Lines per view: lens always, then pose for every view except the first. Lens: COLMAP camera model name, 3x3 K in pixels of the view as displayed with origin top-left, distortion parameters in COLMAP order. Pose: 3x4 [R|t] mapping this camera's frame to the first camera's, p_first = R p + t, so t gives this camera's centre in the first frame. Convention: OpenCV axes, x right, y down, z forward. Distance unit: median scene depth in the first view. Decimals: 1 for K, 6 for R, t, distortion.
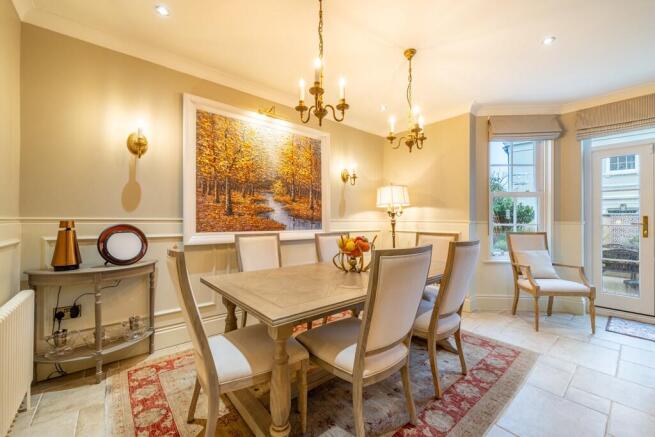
lens RADIAL K [[270.0, 0, 326.5], [0, 270.0, 219.2], [0, 0, 1]] dist [0.001923, 0.000272]
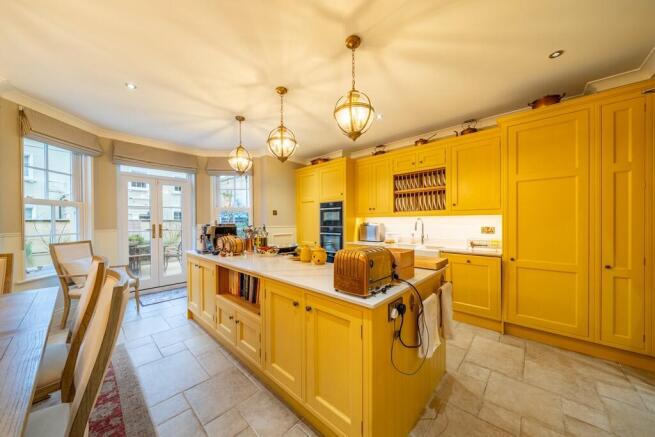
lens RADIAL K [[222.4, 0, 327.7], [0, 222.4, 221.8], [0, 0, 1]] dist [0.000389, -0.000012]
pose [[-0.128603, -0.005402, 0.991681, -0.272078], [0.003744, 0.999975, 0.005933, -0.036690], [-0.991689, 0.004476, -0.128580, 0.215963]]
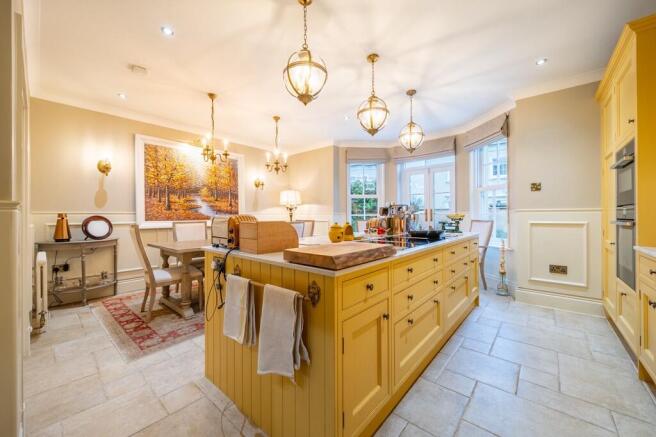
lens RADIAL K [[256.2, 0, 329.7], [0, 256.2, 215.5], [0, 0, 1]] dist [-0.002011, -0.000337]
pose [[0.985870, -0.011500, 0.167119, 0.331455], [0.011236, 0.999934, 0.002527, 0.024297], [-0.167137, -0.000614, 0.985934, -0.655826]]
